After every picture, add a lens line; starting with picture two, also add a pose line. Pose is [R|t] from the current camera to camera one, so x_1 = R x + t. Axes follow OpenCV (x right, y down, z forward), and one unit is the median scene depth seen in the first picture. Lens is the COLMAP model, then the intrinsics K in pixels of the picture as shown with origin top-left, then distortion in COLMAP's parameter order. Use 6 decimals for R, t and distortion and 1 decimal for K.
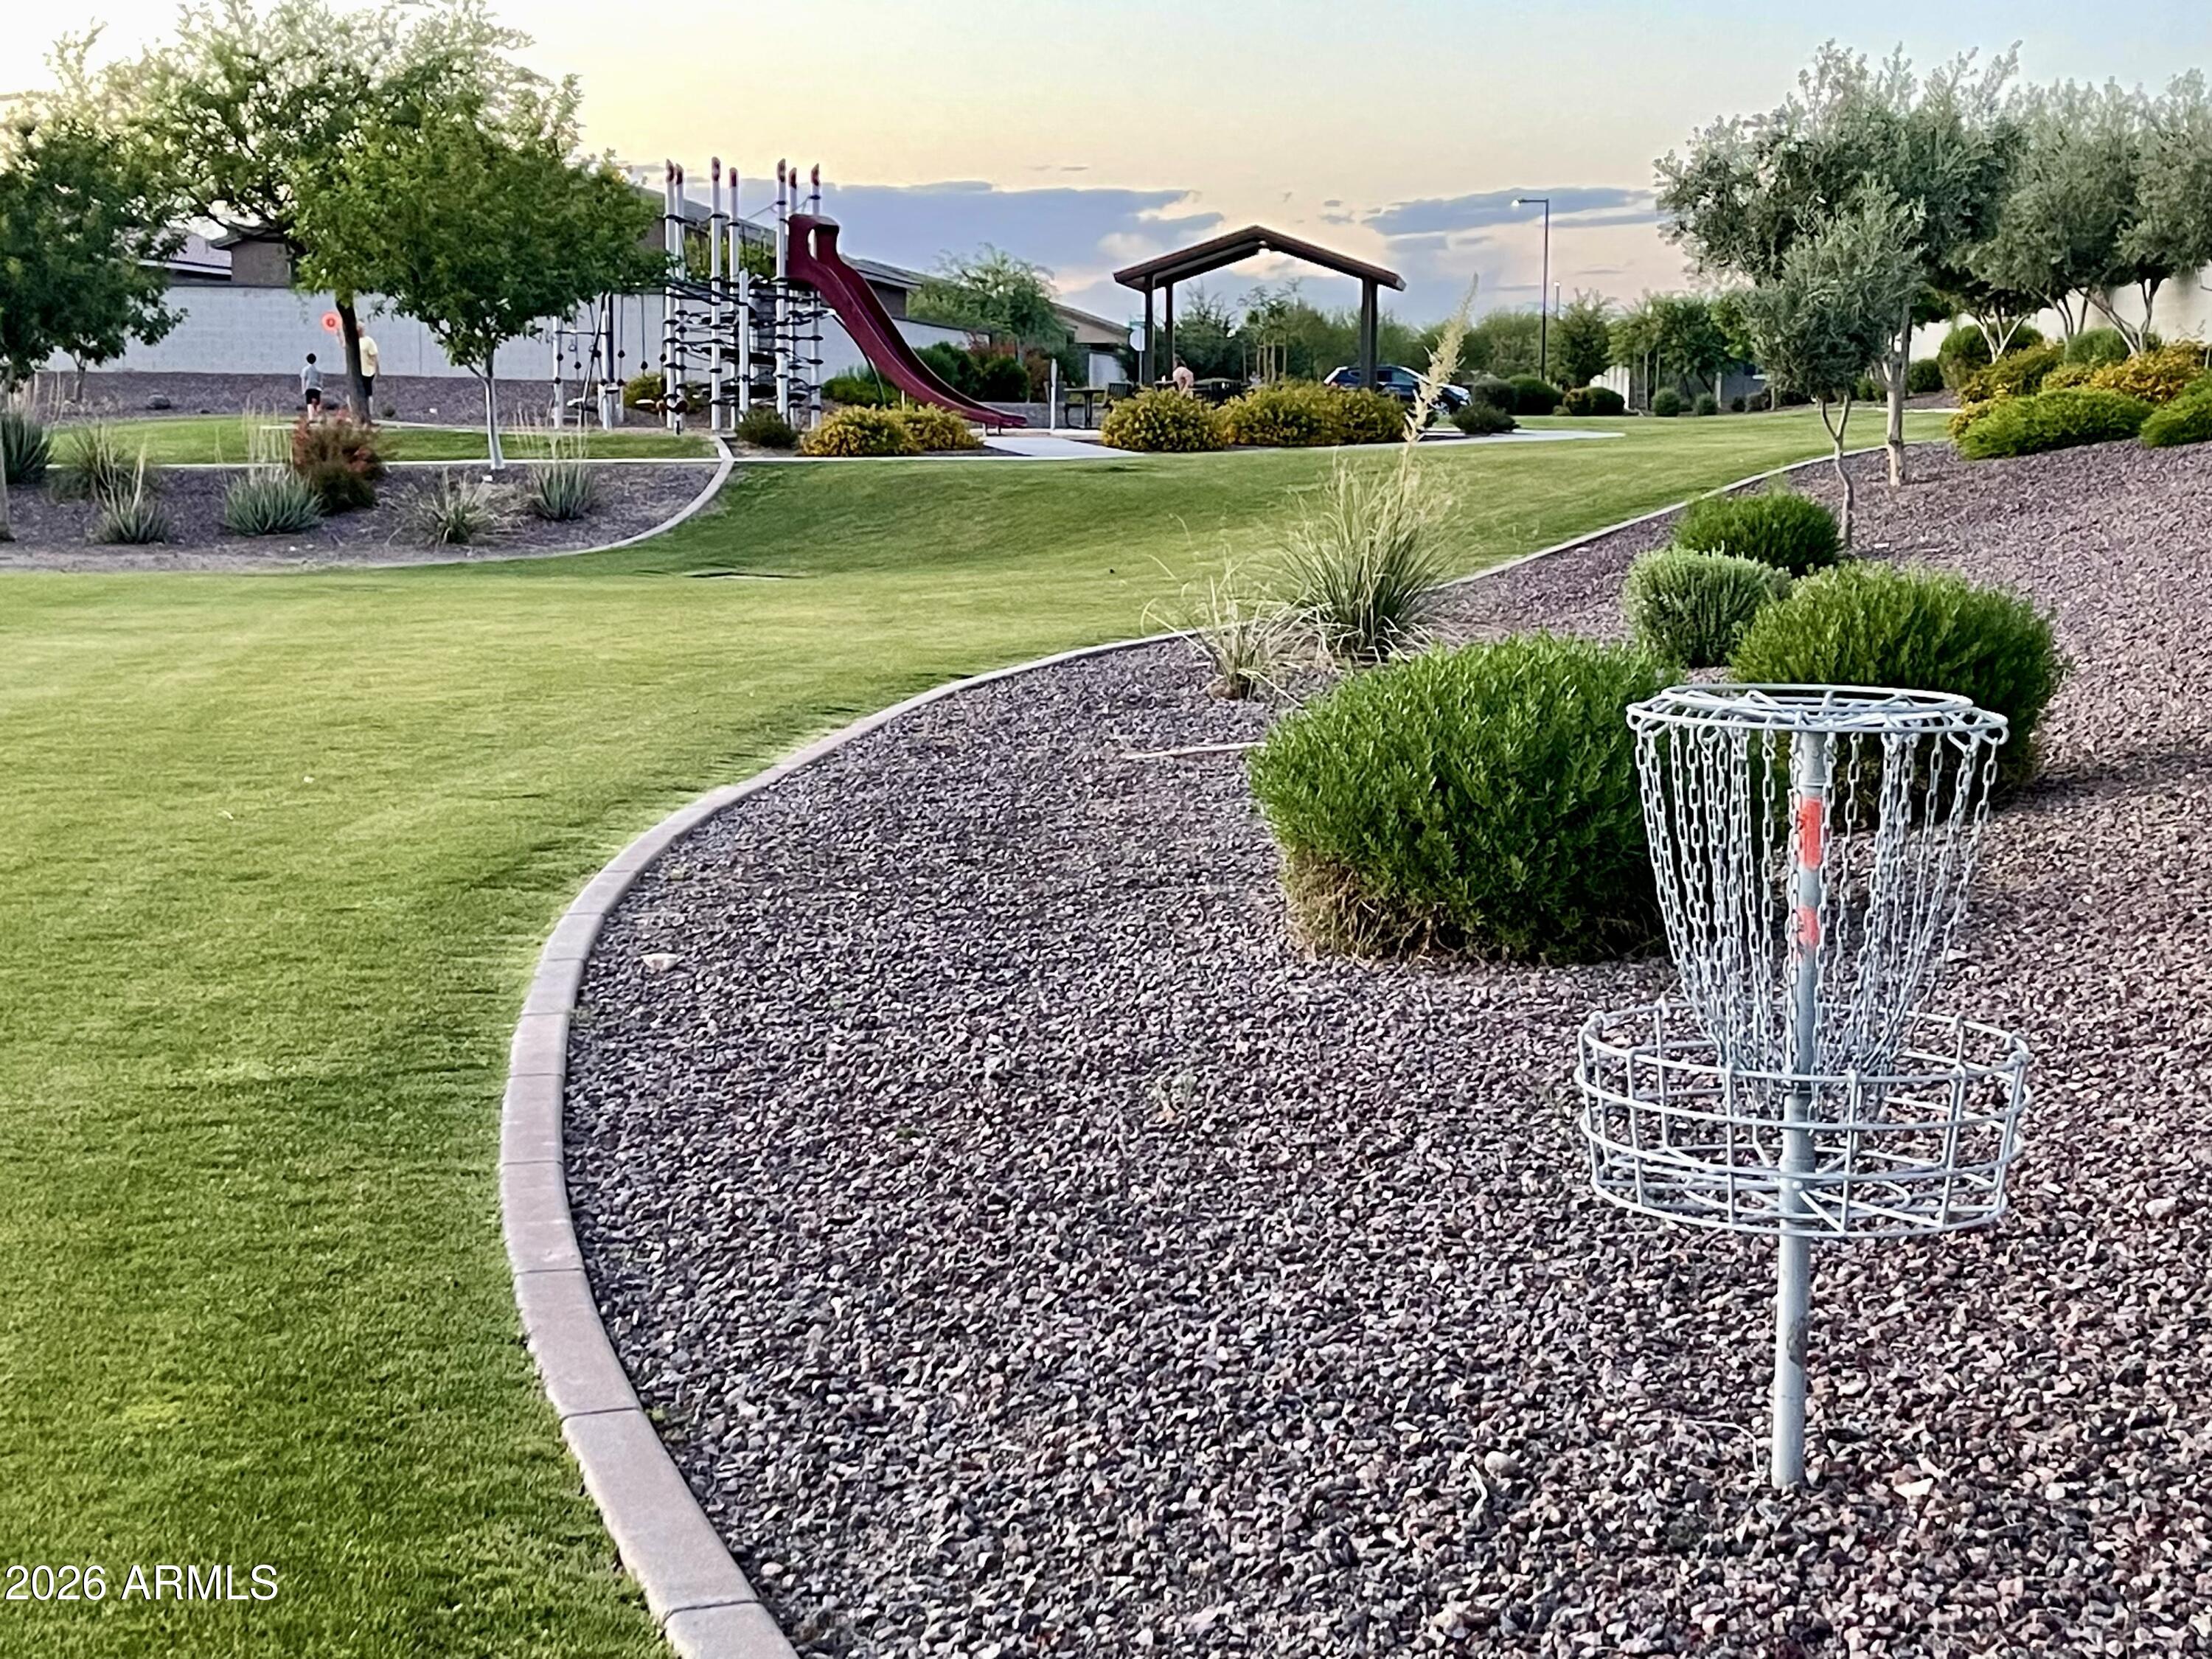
lens RADIAL K [[3288.5, 0, 1109.0], [0, 3288.5, 829.1], [0, 0, 1]] dist [0.012903, 0.000000]
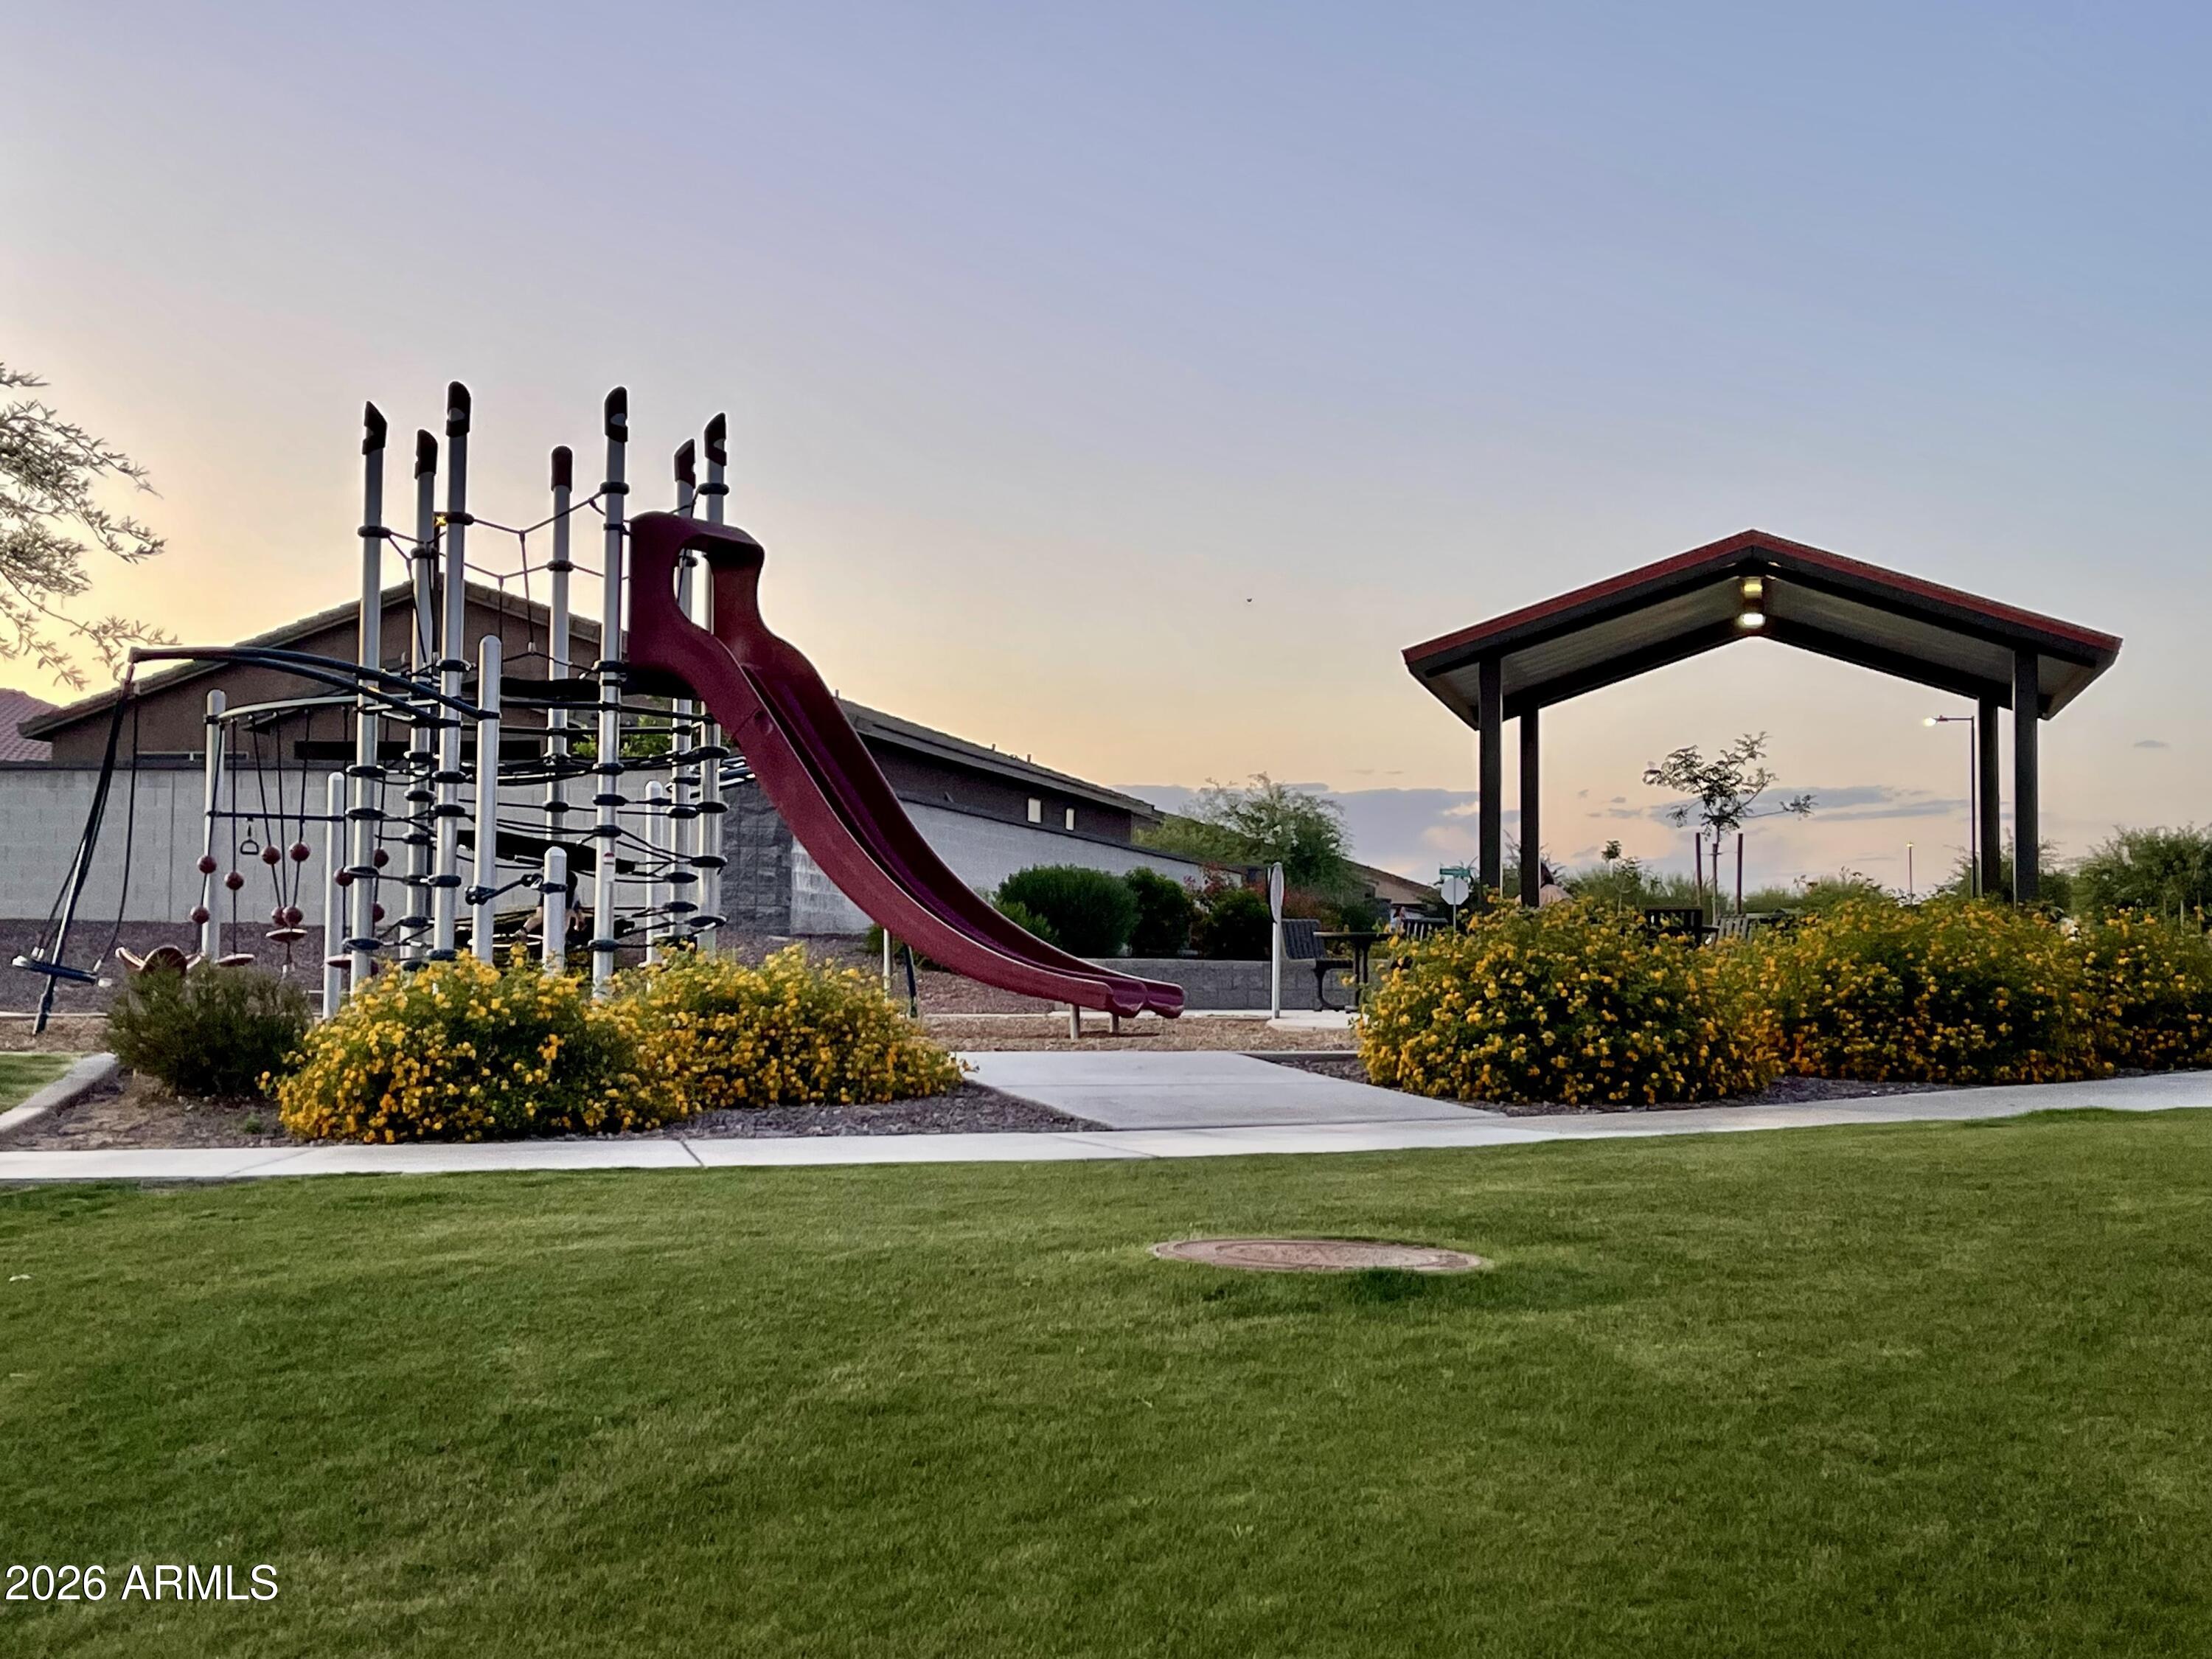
lens RADIAL K [[2951.5, 0, 1109.0], [0, 2951.5, 832.9], [0, 0, 1]] dist [0.101309, 0.000000]
pose [[0.994394, -0.007549, -0.105468, 0.003303], [-0.011251, 0.984232, -0.176523, -0.079207], [0.105138, 0.176720, 0.978630, 0.633803]]
